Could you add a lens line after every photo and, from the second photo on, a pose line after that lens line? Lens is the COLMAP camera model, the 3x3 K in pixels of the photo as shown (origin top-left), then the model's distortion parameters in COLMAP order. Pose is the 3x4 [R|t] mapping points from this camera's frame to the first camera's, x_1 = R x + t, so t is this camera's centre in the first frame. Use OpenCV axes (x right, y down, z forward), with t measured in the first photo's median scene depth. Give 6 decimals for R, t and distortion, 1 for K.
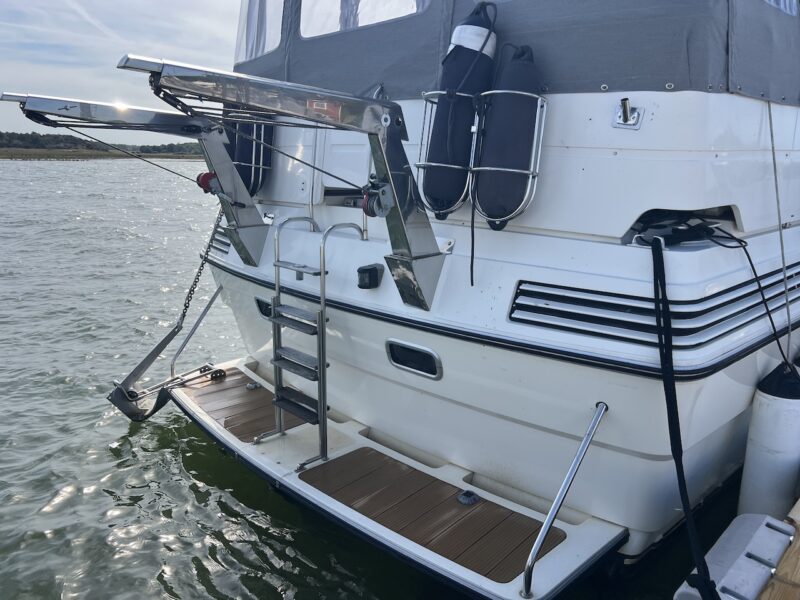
lens RADIAL K [[614.1, 0, 403.7], [0, 614.1, 299.1], [0, 0, 1]] dist [0.067477, -0.085057]
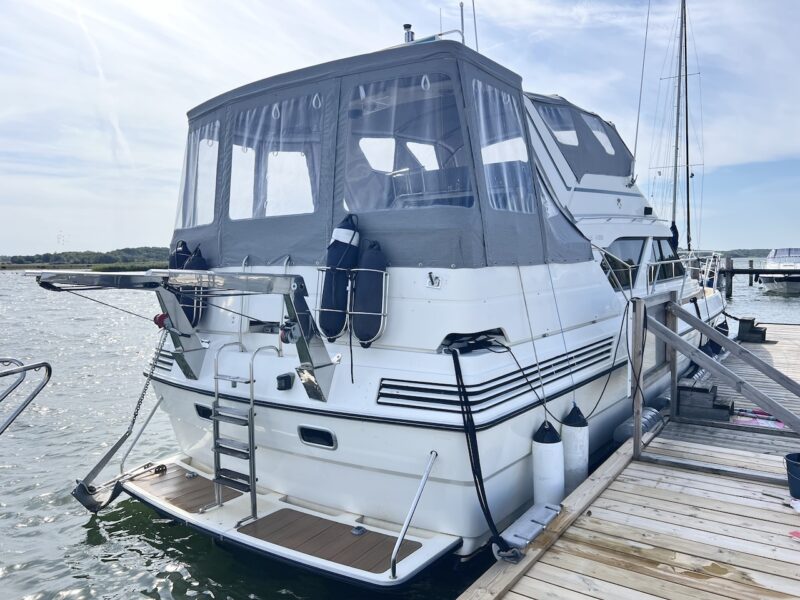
lens RADIAL K [[614.1, 0, 403.7], [0, 614.1, 299.1], [0, 0, 1]] dist [0.067477, -0.085057]
pose [[0.986826, -0.038194, 0.157213, 0.000170], [0.063310, 0.985408, -0.157998, 0.019971], [-0.148884, 0.165870, 0.974844, -0.537580]]
